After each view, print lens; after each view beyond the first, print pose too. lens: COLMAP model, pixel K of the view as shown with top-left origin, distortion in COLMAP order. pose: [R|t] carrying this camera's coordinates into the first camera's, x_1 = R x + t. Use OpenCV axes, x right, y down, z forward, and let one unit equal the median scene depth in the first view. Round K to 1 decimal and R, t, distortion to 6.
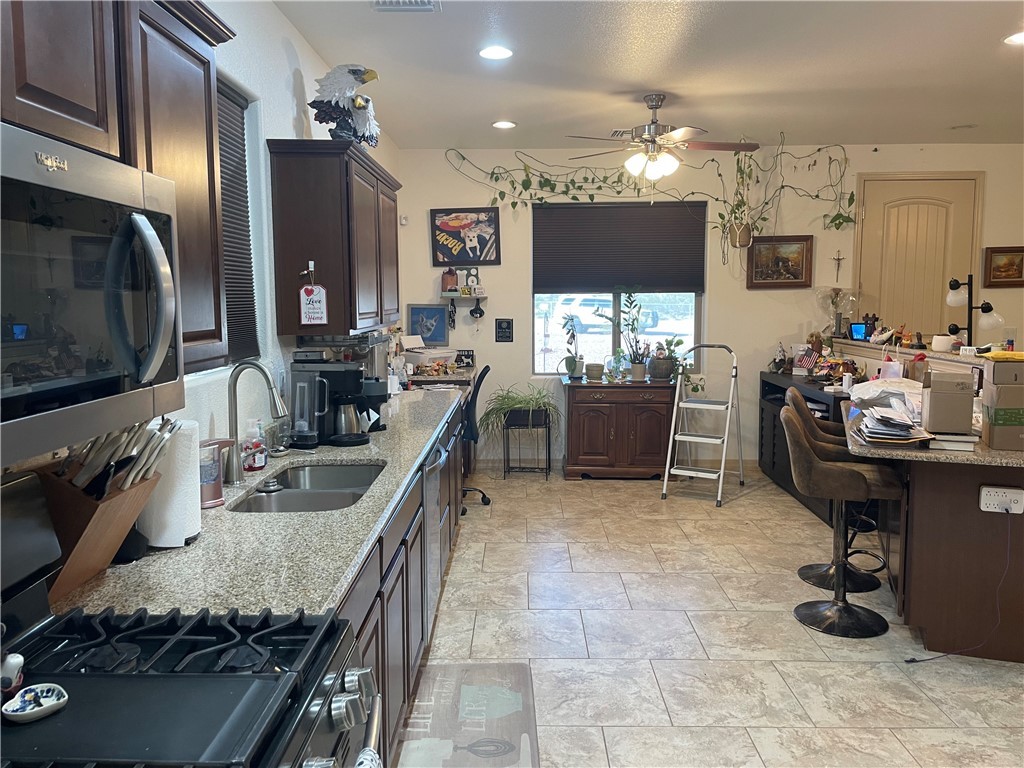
lens RADIAL K [[778.1, 0, 512.0], [0, 778.1, 384.0], [0, 0, 1]] dist [0.158190, -0.211946]
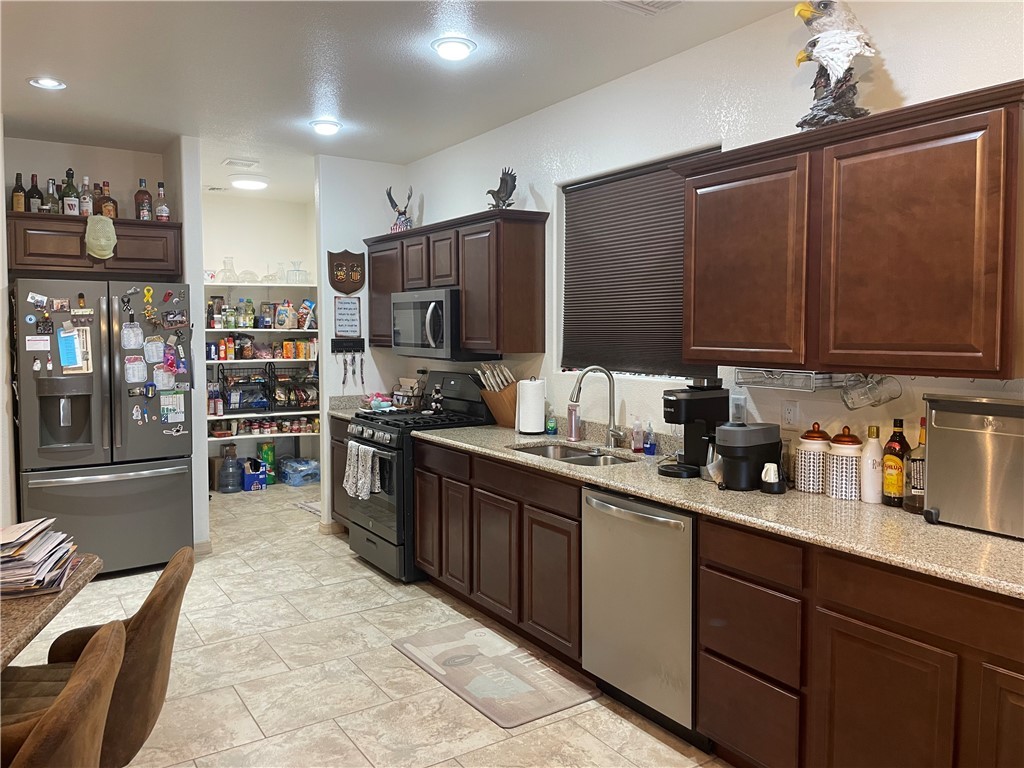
lens RADIAL K [[778.1, 0, 512.0], [0, 778.1, 384.0], [0, 0, 1]] dist [0.158190, -0.211946]
pose [[-0.833230, 0.042933, -0.551257, 0.566699], [-0.057810, 0.984753, 0.164075, -0.206370], [0.549896, 0.168580, -0.818044, 1.910305]]
